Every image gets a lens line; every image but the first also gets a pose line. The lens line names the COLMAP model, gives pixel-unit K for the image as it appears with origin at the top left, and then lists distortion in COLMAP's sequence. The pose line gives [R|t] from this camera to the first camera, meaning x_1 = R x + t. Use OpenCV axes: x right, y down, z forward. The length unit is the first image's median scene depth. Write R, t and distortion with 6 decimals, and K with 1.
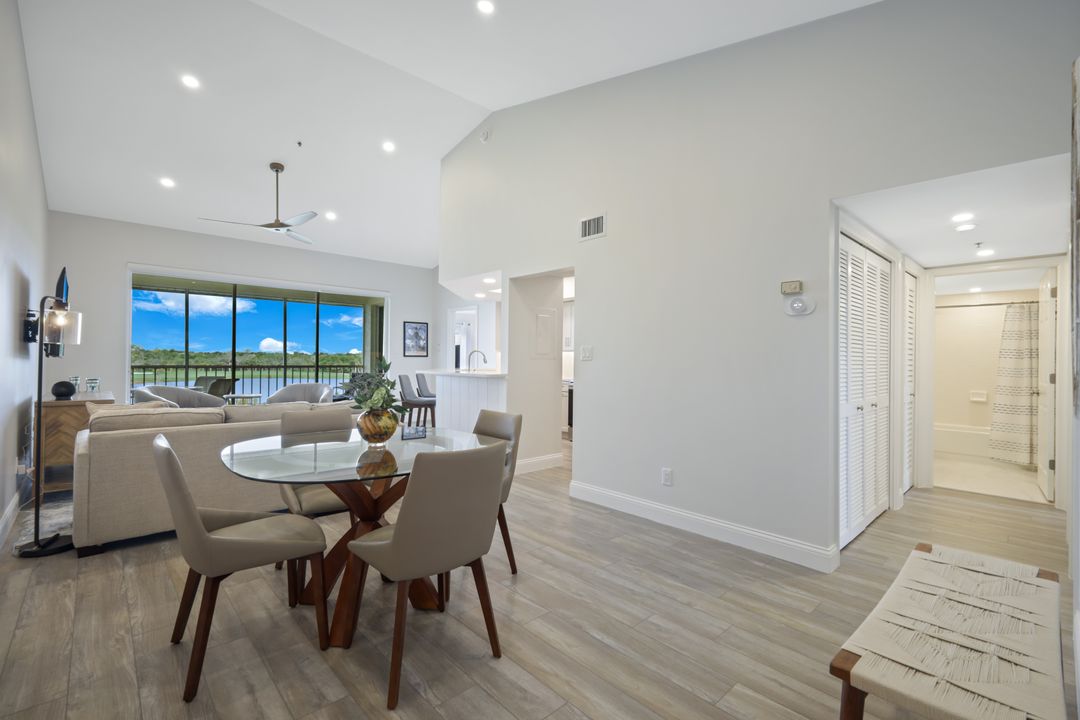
lens RADIAL K [[475.5, 0, 540.8], [0, 475.5, 358.1], [0, 0, 1]] dist [0.010716, -0.000960]
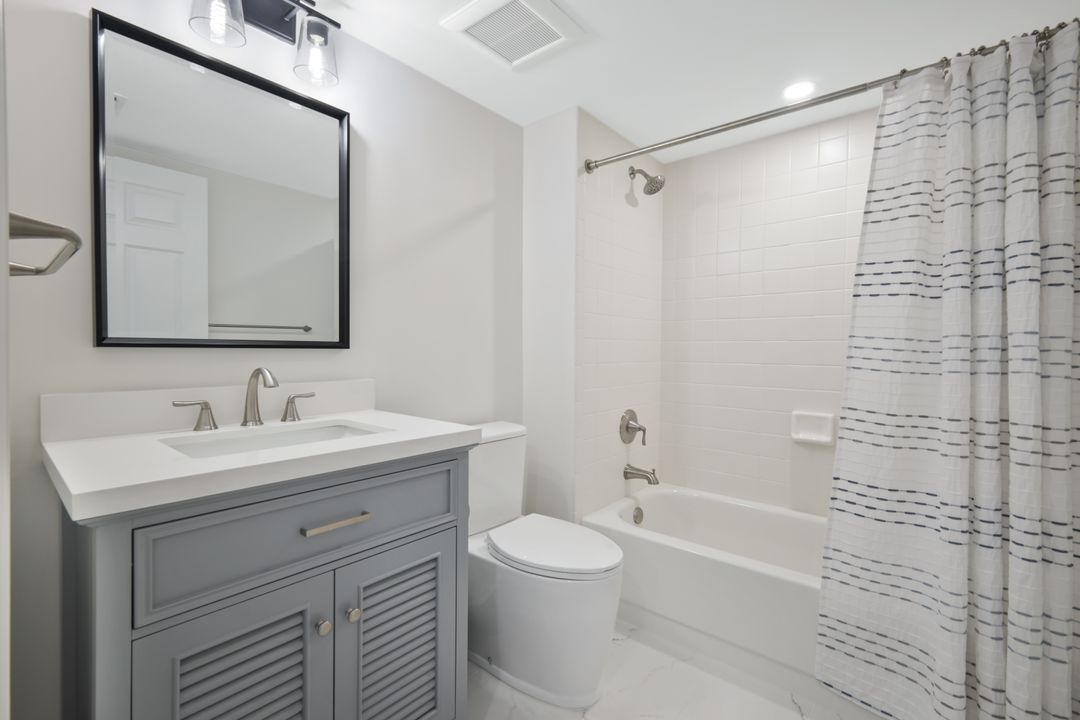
lens RADIAL K [[475.5, 0, 536.8], [0, 475.5, 354.4], [0, 0, 1]] dist [0.010716, -0.000960]
pose [[0.994434, -0.003047, 0.105314, 0.774688], [0.000999, 0.999810, 0.019492, 0.024671], [-0.105353, -0.019278, 0.994248, 0.778946]]
